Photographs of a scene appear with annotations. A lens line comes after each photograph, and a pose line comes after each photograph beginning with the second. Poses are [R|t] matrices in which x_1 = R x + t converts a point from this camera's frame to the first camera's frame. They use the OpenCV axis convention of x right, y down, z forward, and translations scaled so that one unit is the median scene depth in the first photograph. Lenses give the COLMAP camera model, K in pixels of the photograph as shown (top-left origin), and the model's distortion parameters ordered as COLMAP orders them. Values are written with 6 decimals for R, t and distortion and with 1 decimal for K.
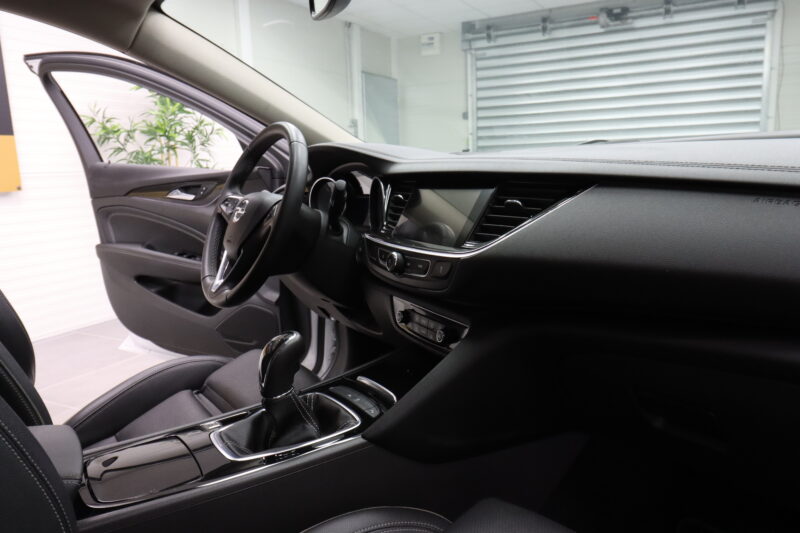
lens RADIAL K [[576.6, 0, 401.3], [0, 576.6, 258.1], [0, 0, 1]] dist [-0.000241, -0.003287]
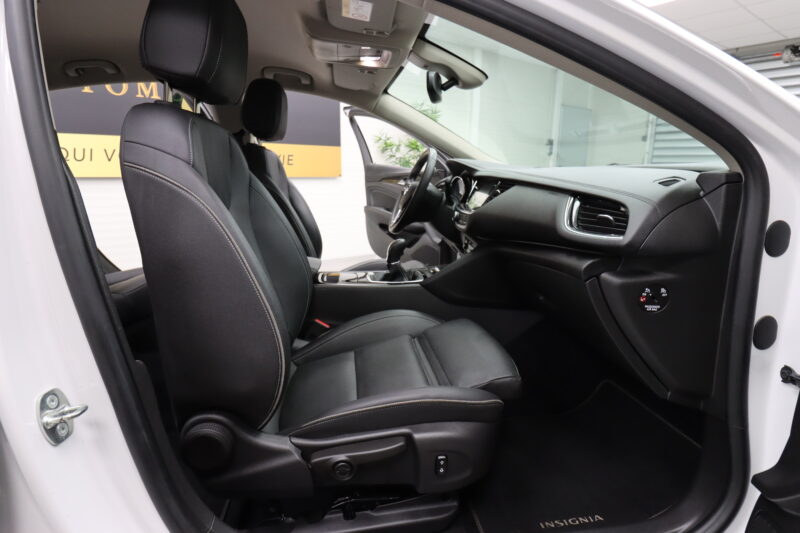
lens RADIAL K [[431.6, 0, 400.0], [0, 431.6, 256.8], [0, 0, 1]] dist [-0.001737, 0.000415]
pose [[0.886240, 0.138616, -0.442001, 0.155838], [-0.121616, 0.990332, 0.066730, 0.022322], [0.446978, -0.005384, 0.894529, -0.155517]]
